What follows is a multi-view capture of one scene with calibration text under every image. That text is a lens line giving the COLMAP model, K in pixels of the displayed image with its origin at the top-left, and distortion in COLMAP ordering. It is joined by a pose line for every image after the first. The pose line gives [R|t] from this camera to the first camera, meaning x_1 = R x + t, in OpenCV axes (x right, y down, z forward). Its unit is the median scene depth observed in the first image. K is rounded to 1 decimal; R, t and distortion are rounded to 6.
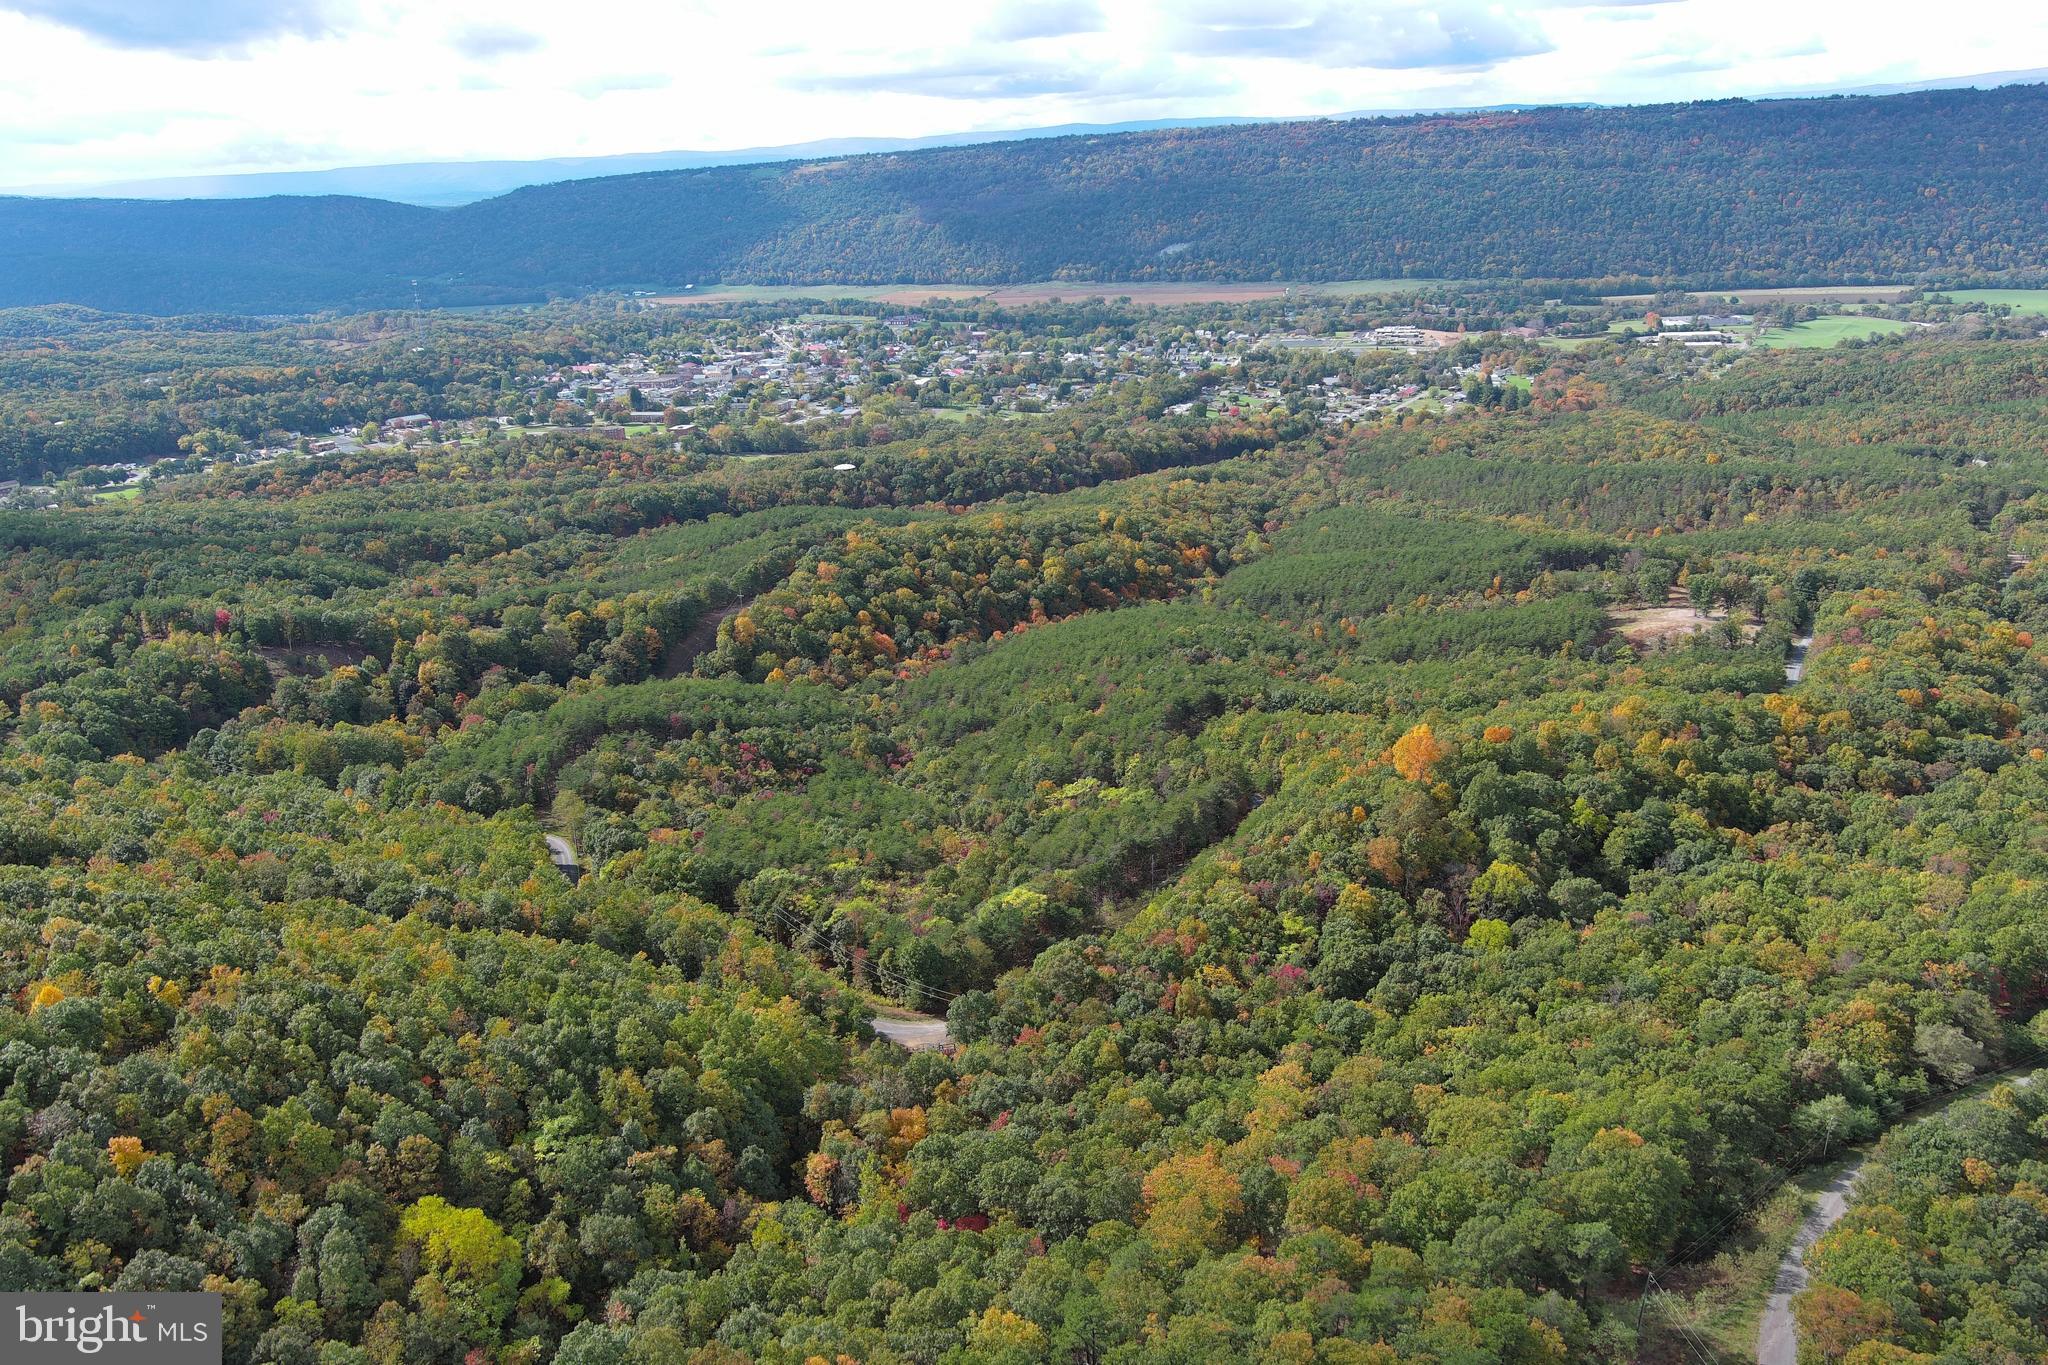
lens RADIAL K [[1585.9, 0, 1016.0], [0, 1585.9, 686.0], [0, 0, 1]] dist [0.025476, -0.025652]
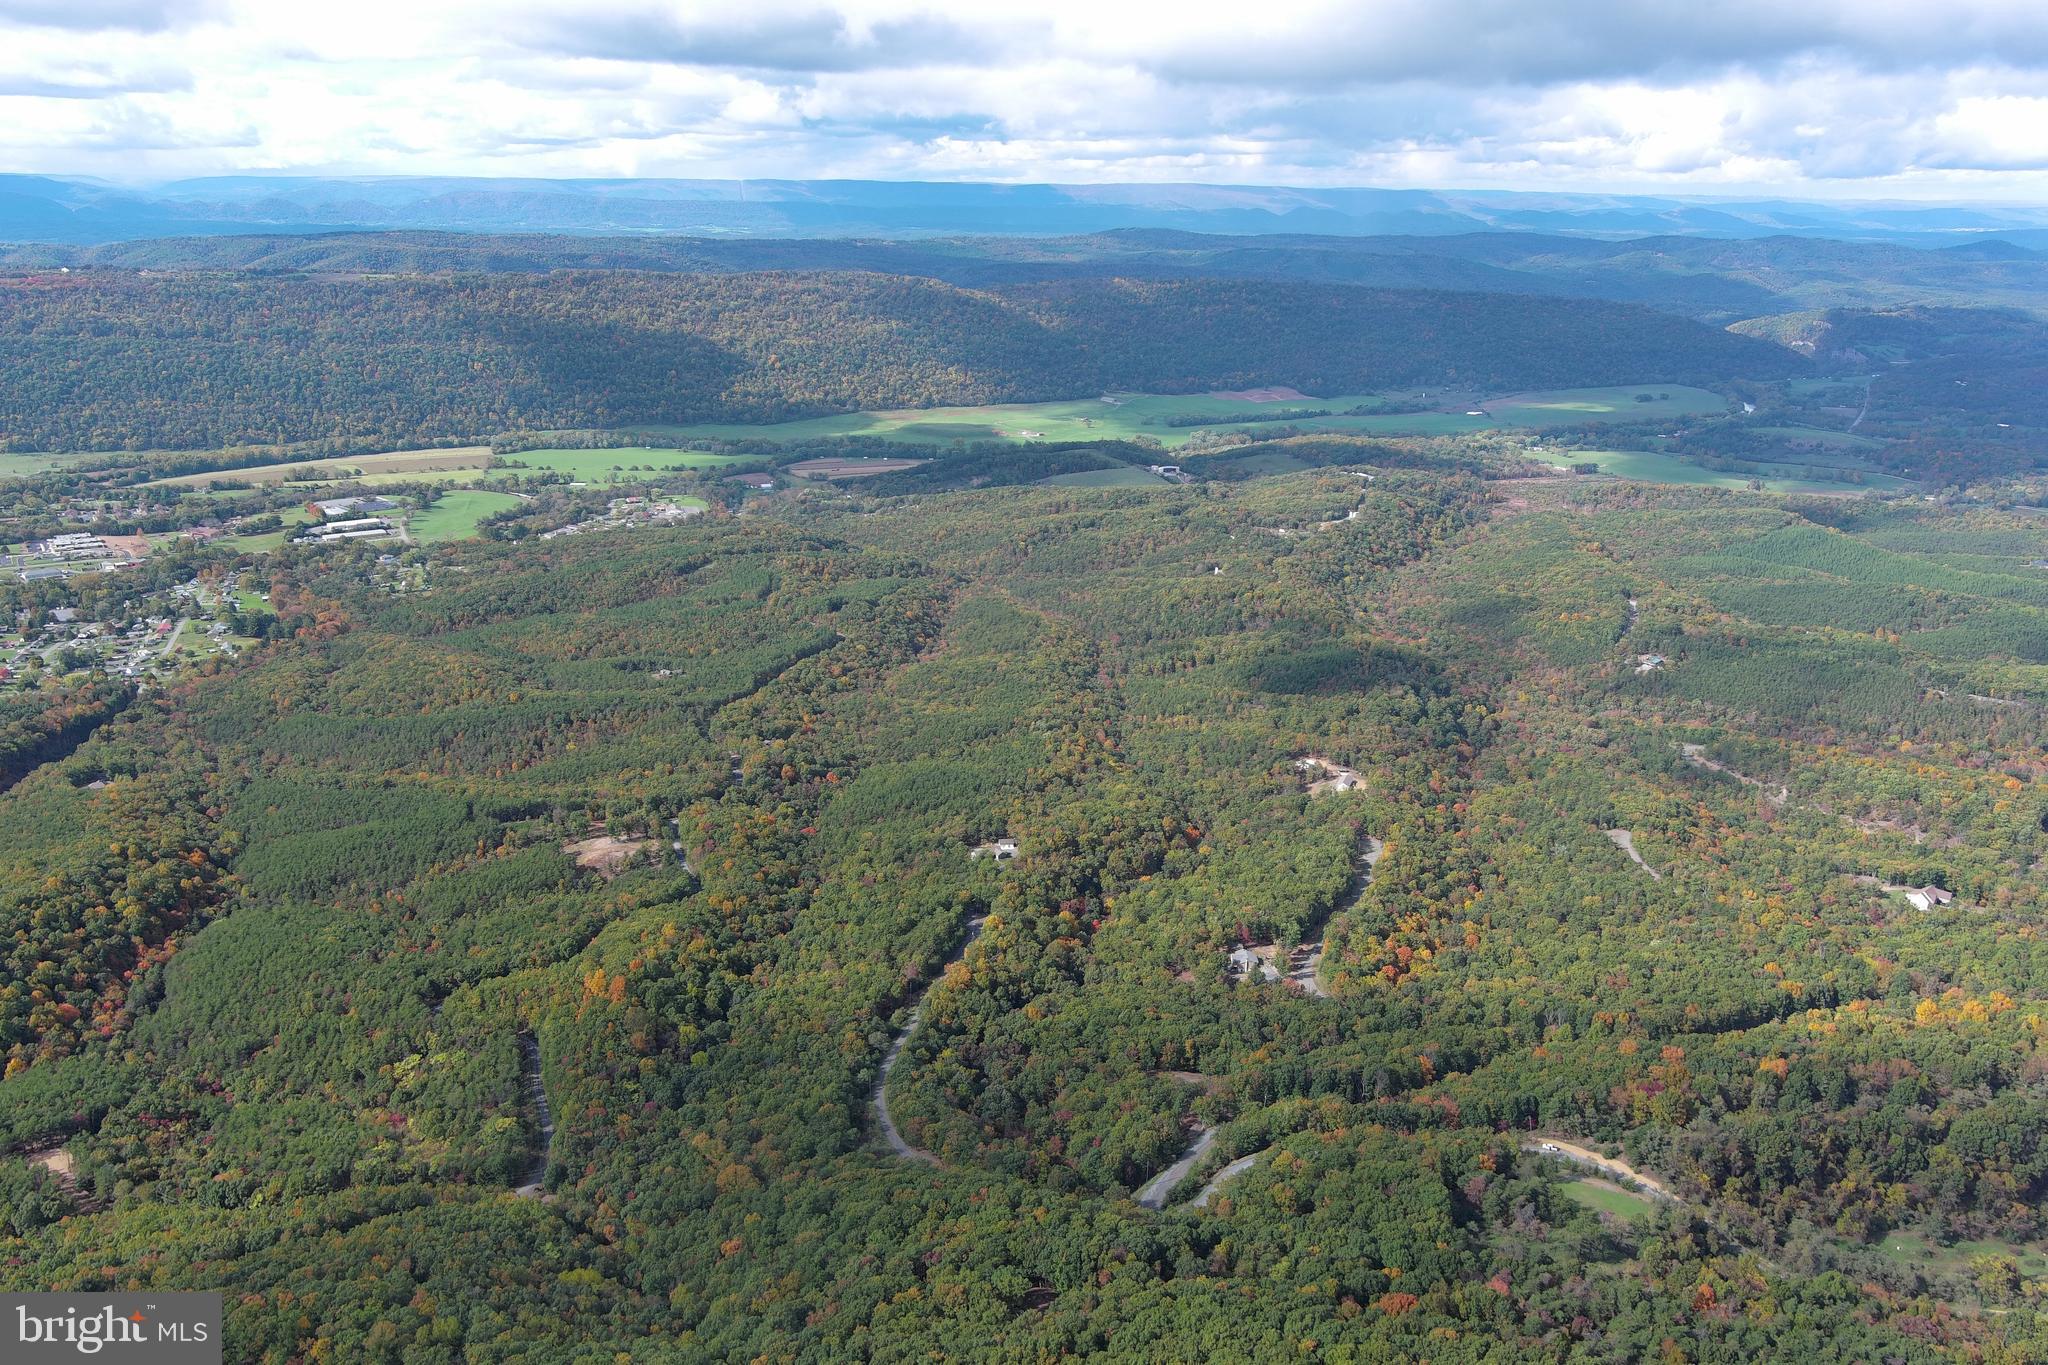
lens RADIAL K [[1585.9, 0, 1028.5], [0, 1585.9, 690.2], [0, 0, 1]] dist [0.025476, -0.025652]
pose [[0.644281, -0.175346, 0.744417, -0.518758], [0.202965, 0.977661, 0.054623, -0.201494], [-0.737365, 0.115898, 0.665478, -0.481092]]
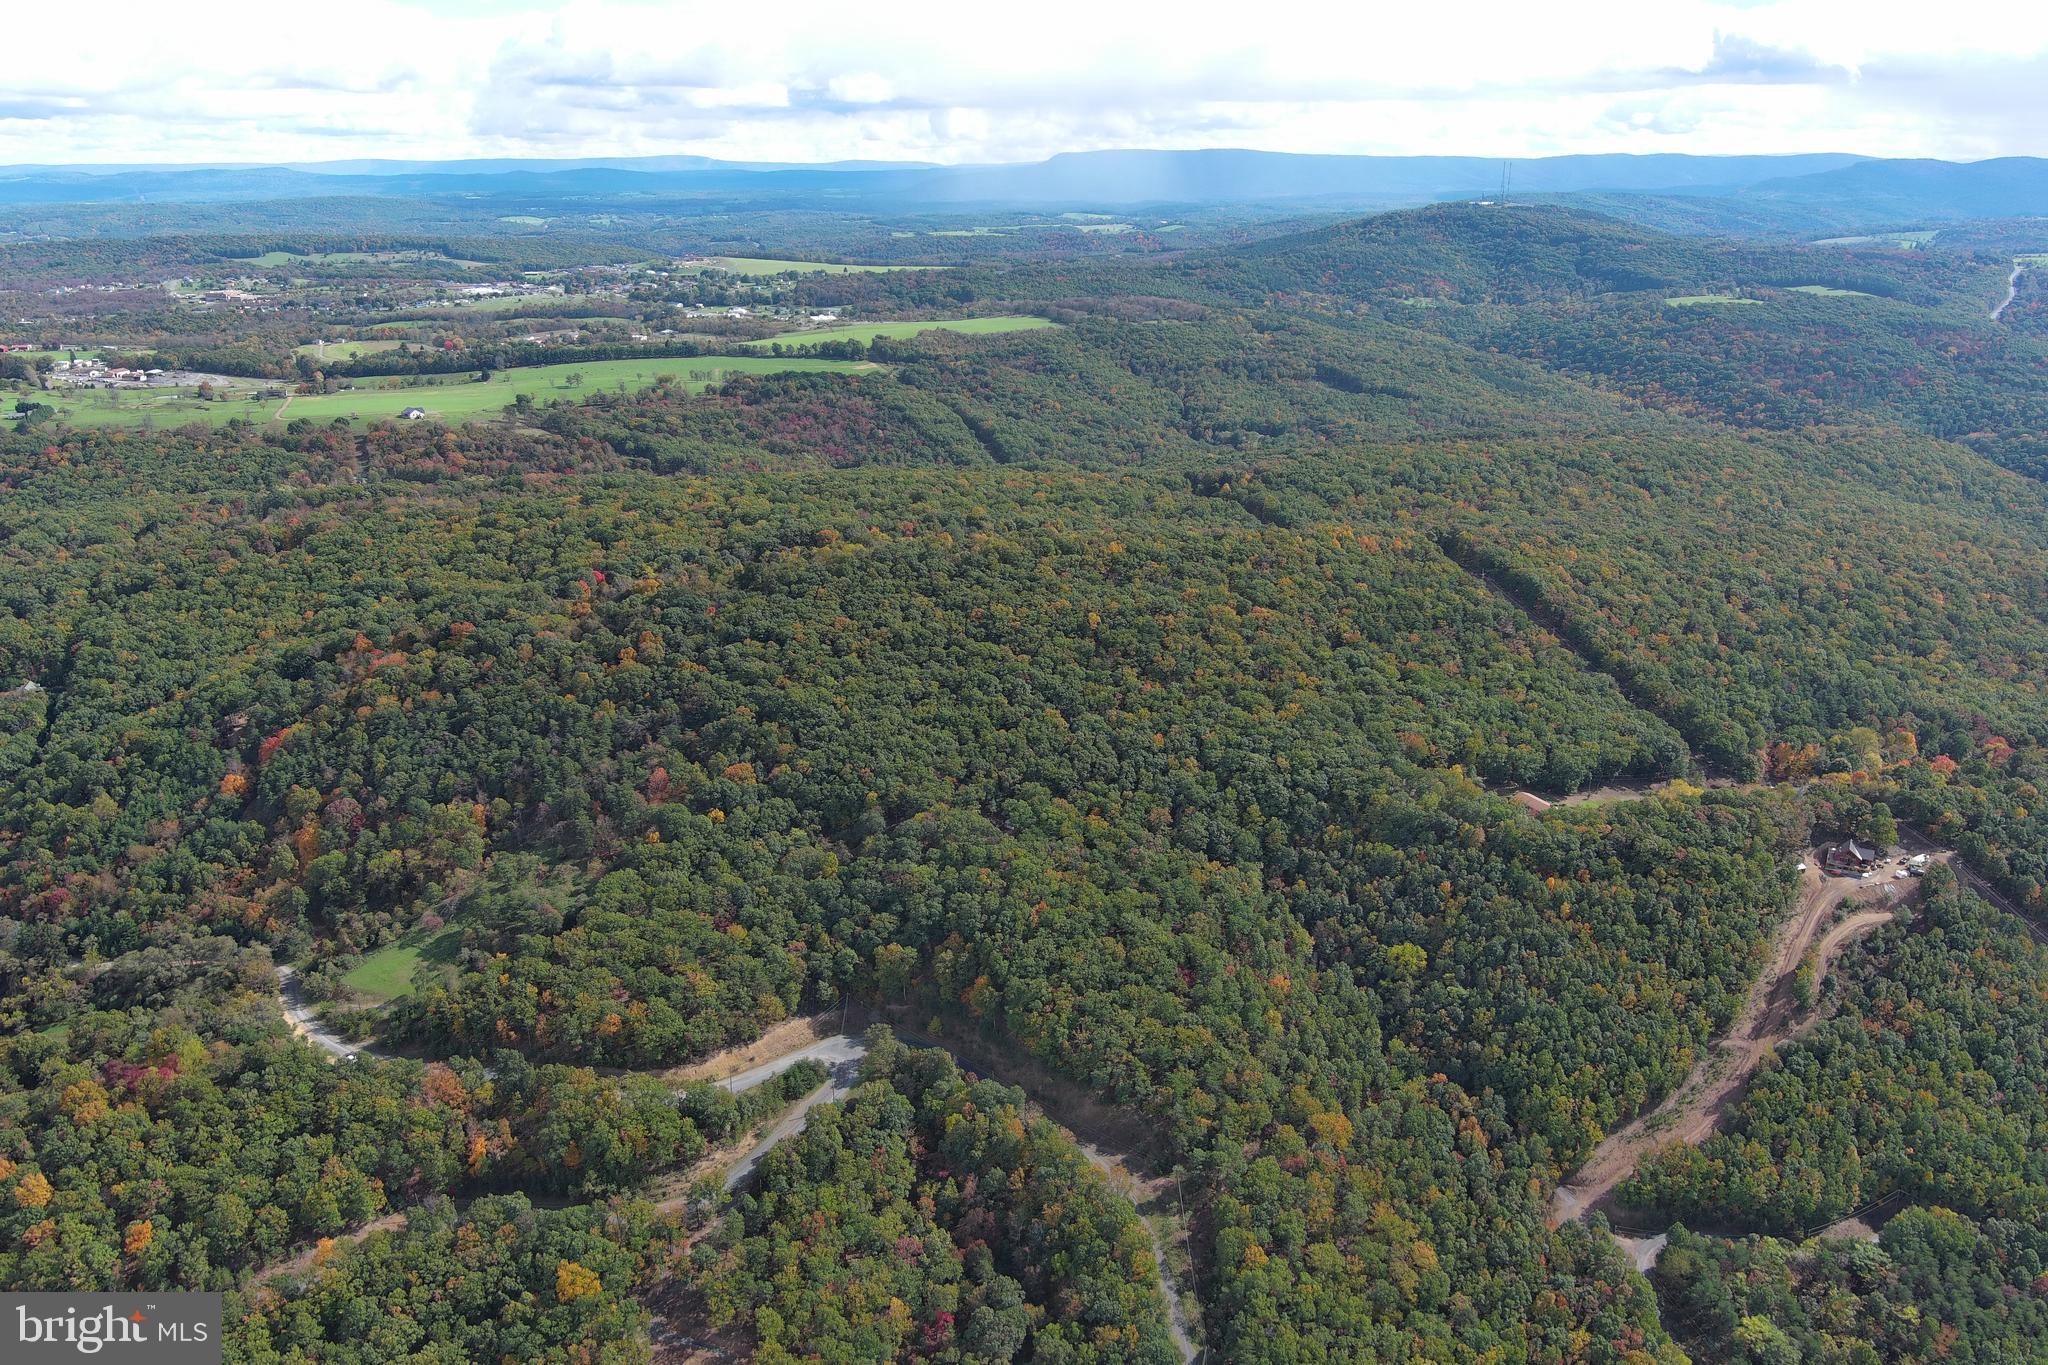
lens RADIAL K [[1585.9, 0, 1022.0], [0, 1585.9, 679.6], [0, 0, 1]] dist [0.025476, -0.025652]
pose [[-0.690568, 0.273583, -0.669529, 0.619665], [-0.202638, 0.815442, 0.542211, -0.480164], [0.694301, 0.510106, -0.507680, 0.516632]]
